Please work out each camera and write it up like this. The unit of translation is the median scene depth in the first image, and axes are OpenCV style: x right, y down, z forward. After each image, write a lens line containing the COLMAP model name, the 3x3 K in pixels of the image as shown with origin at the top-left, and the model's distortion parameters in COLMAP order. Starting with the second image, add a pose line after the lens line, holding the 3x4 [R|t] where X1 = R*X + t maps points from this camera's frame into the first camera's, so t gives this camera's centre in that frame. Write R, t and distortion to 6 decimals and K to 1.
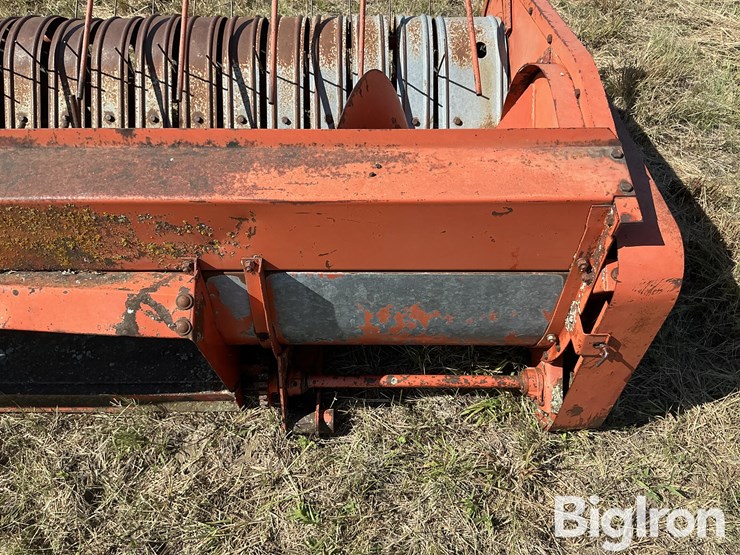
lens RADIAL K [[617.7, 0, 371.7], [0, 617.7, 273.8], [0, 0, 1]] dist [0.160877, -0.335899]
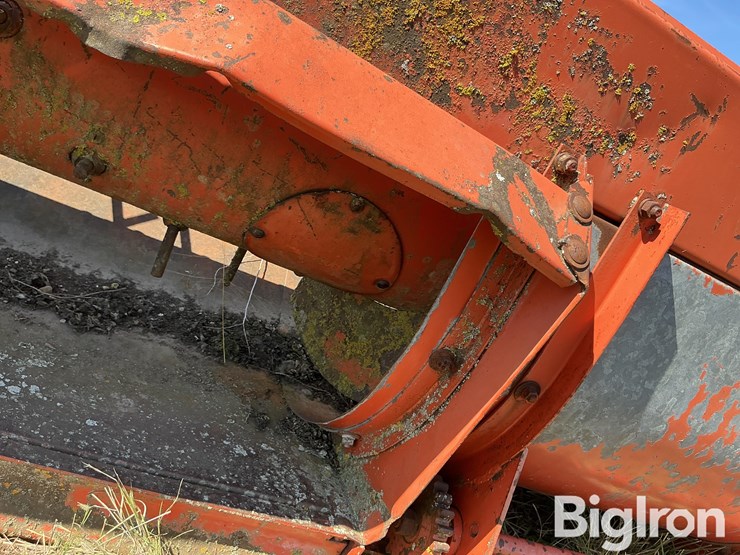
lens RADIAL K [[617.7, 0, 371.7], [0, 617.7, 273.8], [0, 0, 1]] dist [0.160877, -0.335899]
pose [[0.873674, 0.342363, 0.345661, -0.519407], [-0.122996, 0.842840, -0.523920, 0.317233], [-0.470708, 0.415220, 0.778477, 0.632454]]
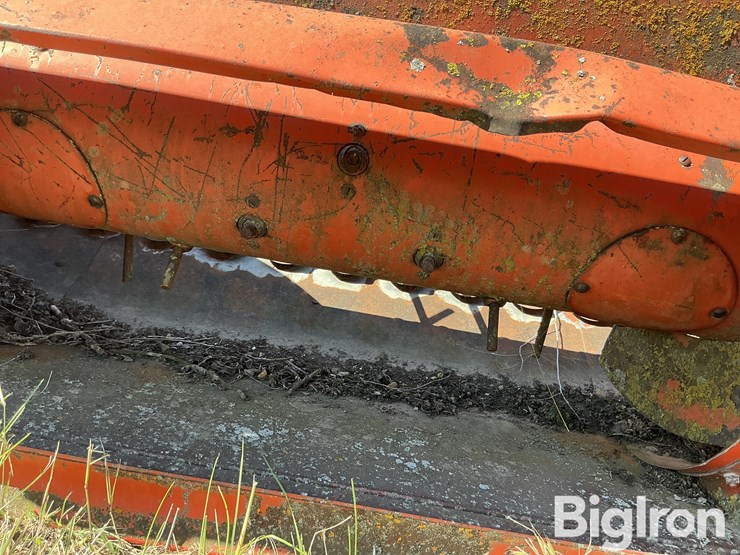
lens RADIAL K [[615.4, 0, 369.5], [0, 615.4, 274.5], [0, 0, 1]] dist [0.136636, -0.297850]
pose [[0.986569, 0.162640, -0.015150, -0.625922], [-0.136614, 0.770724, -0.622351, 0.394362], [-0.089543, 0.616062, 0.782592, 0.651991]]
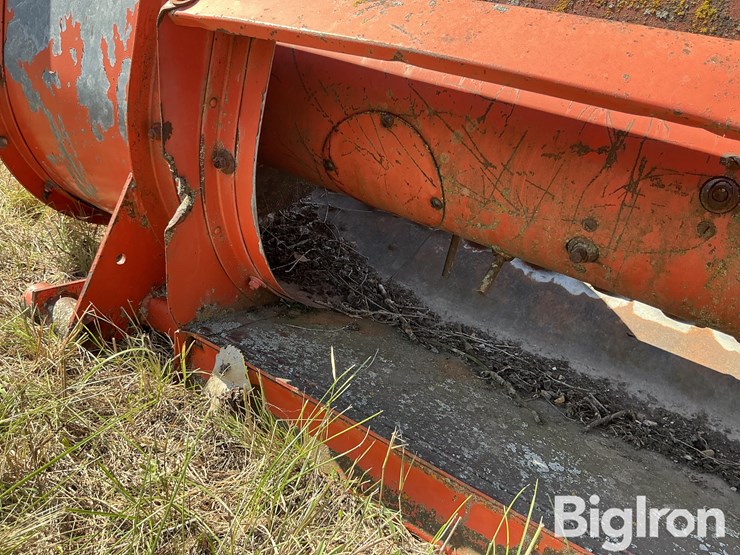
lens RADIAL K [[615.4, 0, 369.5], [0, 615.4, 274.5], [0, 0, 1]] dist [0.136636, -0.297850]
pose [[0.826292, 0.344328, -0.445735, -0.656036], [-0.538685, 0.714242, -0.446853, 0.374903], [0.164498, 0.609341, 0.775657, 0.642657]]
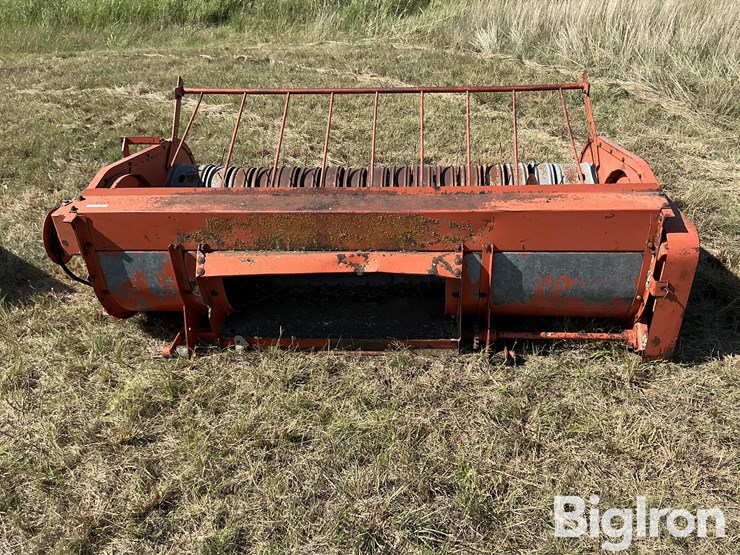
lens RADIAL K [[615.4, 0, 369.5], [0, 615.4, 274.5], [0, 0, 1]] dist [0.136636, -0.297850]
pose [[0.993742, 0.001964, -0.111680, -0.321868], [-0.036644, 0.950241, -0.309352, 0.672907], [0.105515, 0.311509, 0.944367, -0.922084]]
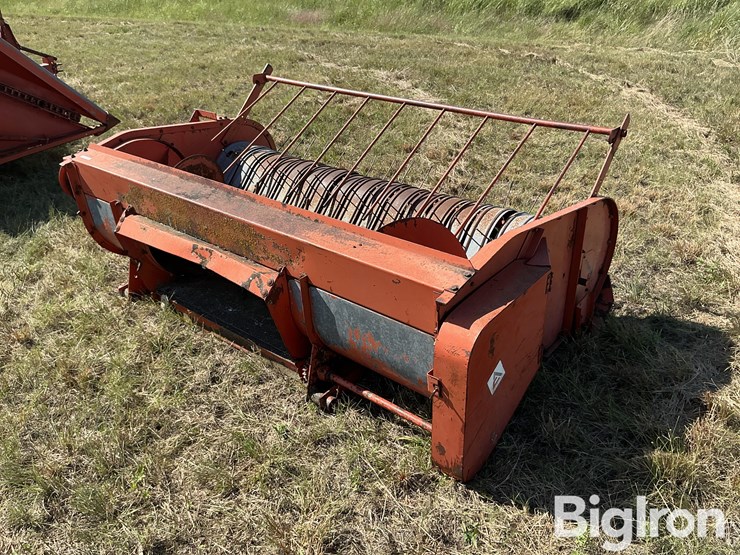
lens RADIAL K [[606.0, 0, 370.0], [0, 606.0, 277.5], [0, 0, 1]] dist [0.144637, -0.303981]
pose [[0.755414, 0.278157, -0.593278, 1.018165], [-0.447151, 0.880670, -0.156452, 0.175434], [0.478964, 0.383470, 0.789648, -0.400739]]
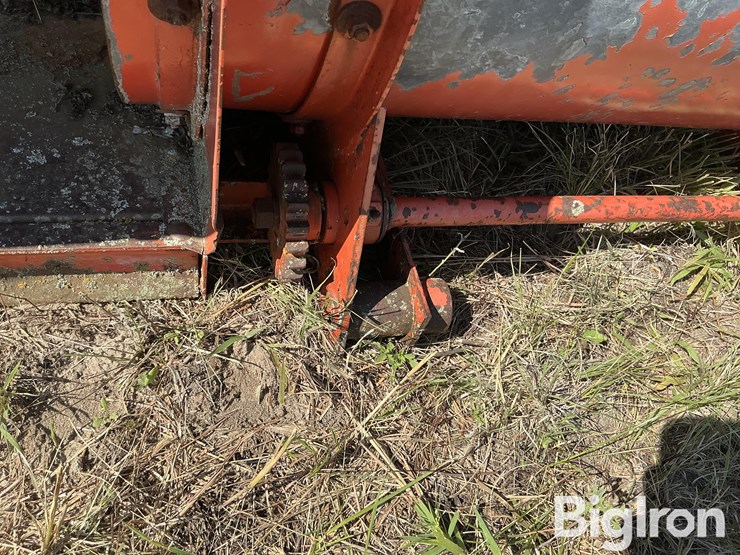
lens RADIAL K [[615.4, 0, 369.5], [0, 615.4, 274.5], [0, 0, 1]] dist [0.136636, -0.297850]
pose [[0.956320, -0.039422, 0.289650, -0.271088], [0.002294, 0.991846, 0.127419, 0.189515], [-0.292312, -0.121190, 0.948613, 0.720570]]
